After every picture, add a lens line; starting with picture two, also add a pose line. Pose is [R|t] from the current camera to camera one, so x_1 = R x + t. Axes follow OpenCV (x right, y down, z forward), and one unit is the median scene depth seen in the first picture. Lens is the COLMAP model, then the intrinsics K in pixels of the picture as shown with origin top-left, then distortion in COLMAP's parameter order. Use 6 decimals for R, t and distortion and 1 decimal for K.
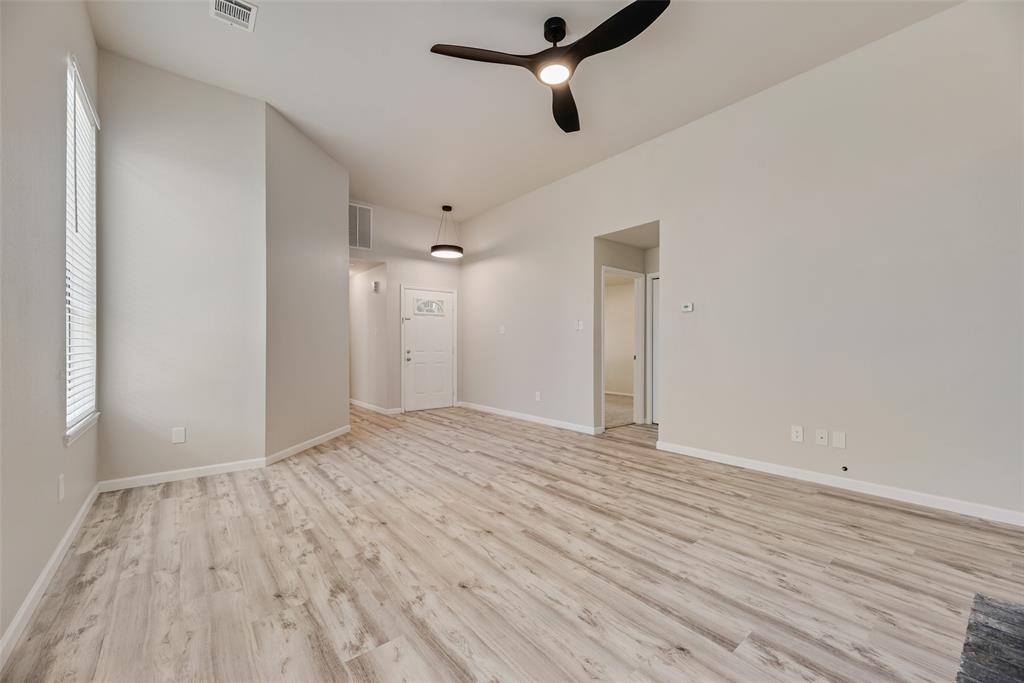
lens RADIAL K [[412.3, 0, 518.7], [0, 412.3, 348.0], [0, 0, 1]] dist [0.001722, -0.000687]
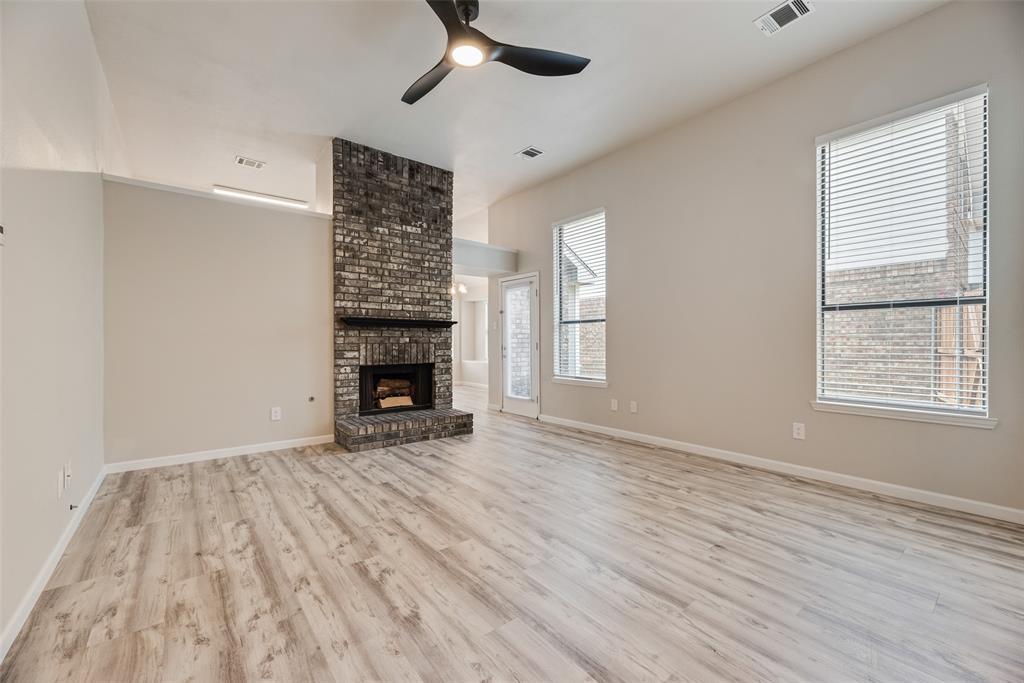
lens RADIAL K [[412.3, 0, 515.8], [0, 412.3, 339.8], [0, 0, 1]] dist [0.001722, -0.000687]
pose [[-0.999956, 0.002544, 0.009056, -0.028442], [0.002560, 0.999995, 0.001754, -0.012218], [-0.009052, 0.001777, -0.999957, 1.844838]]
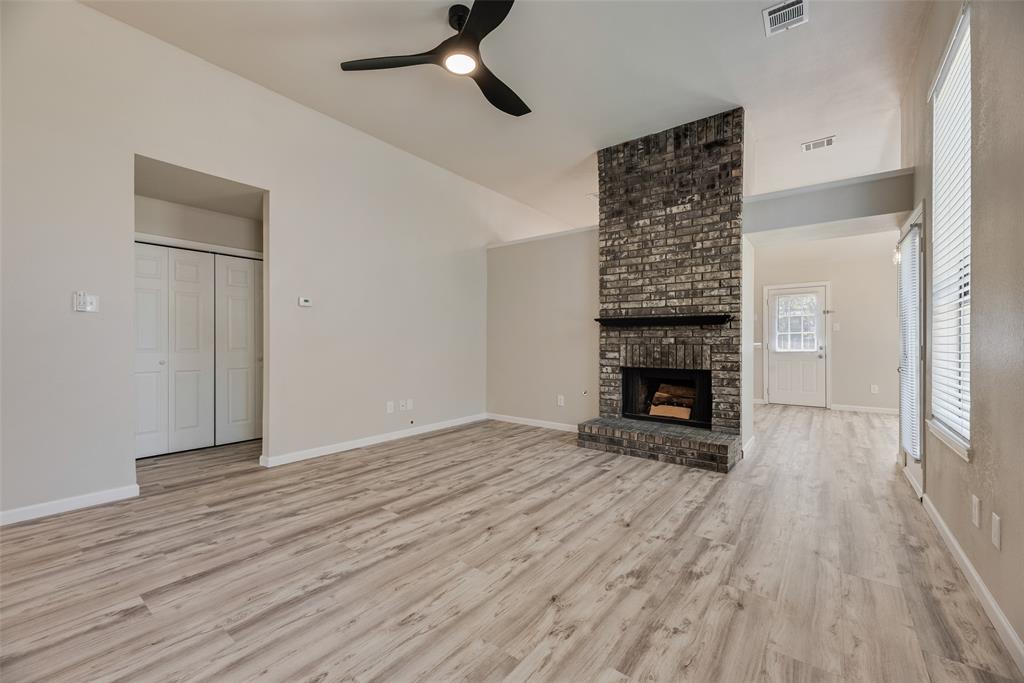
lens RADIAL K [[412.3, 0, 507.6], [0, 412.3, 341.5], [0, 0, 1]] dist [0.001722, -0.000687]
pose [[-0.218712, 0.002177, 0.975787, -0.842221], [0.003558, 0.999993, -0.001434, -0.006749], [-0.975783, 0.003158, -0.218718, 1.043861]]
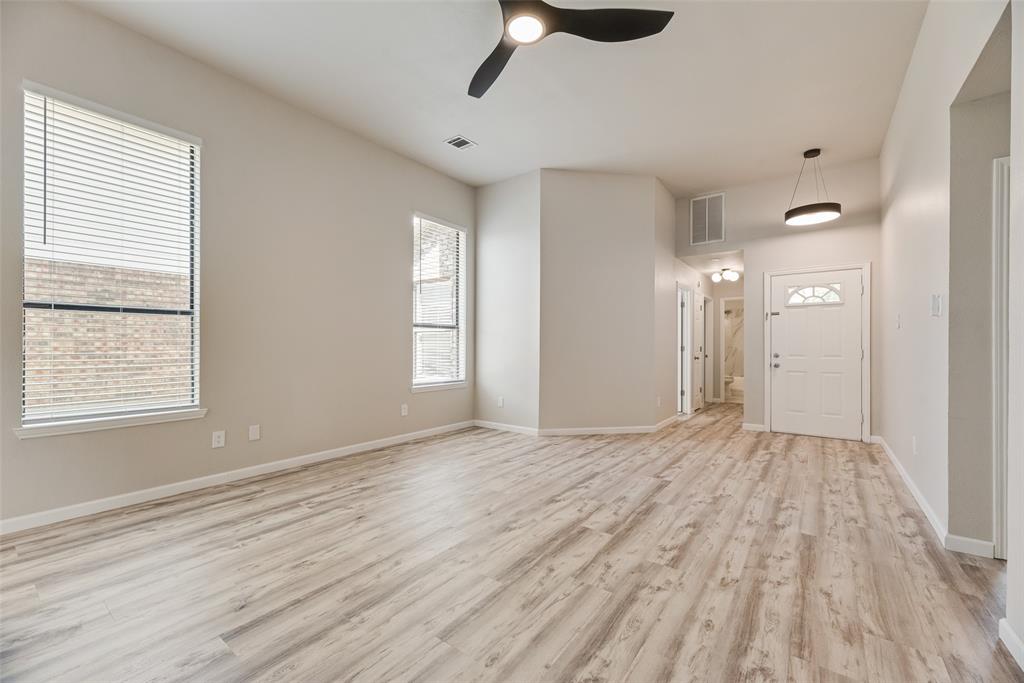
lens RADIAL K [[412.3, 0, 508.8], [0, 412.3, 347.5], [0, 0, 1]] dist [0.001722, -0.000687]
pose [[0.234986, 0.004536, -0.971988, 0.854232], [-0.009034, 0.999956, 0.002482, -0.009248], [0.971957, 0.008197, 0.235017, 0.727078]]
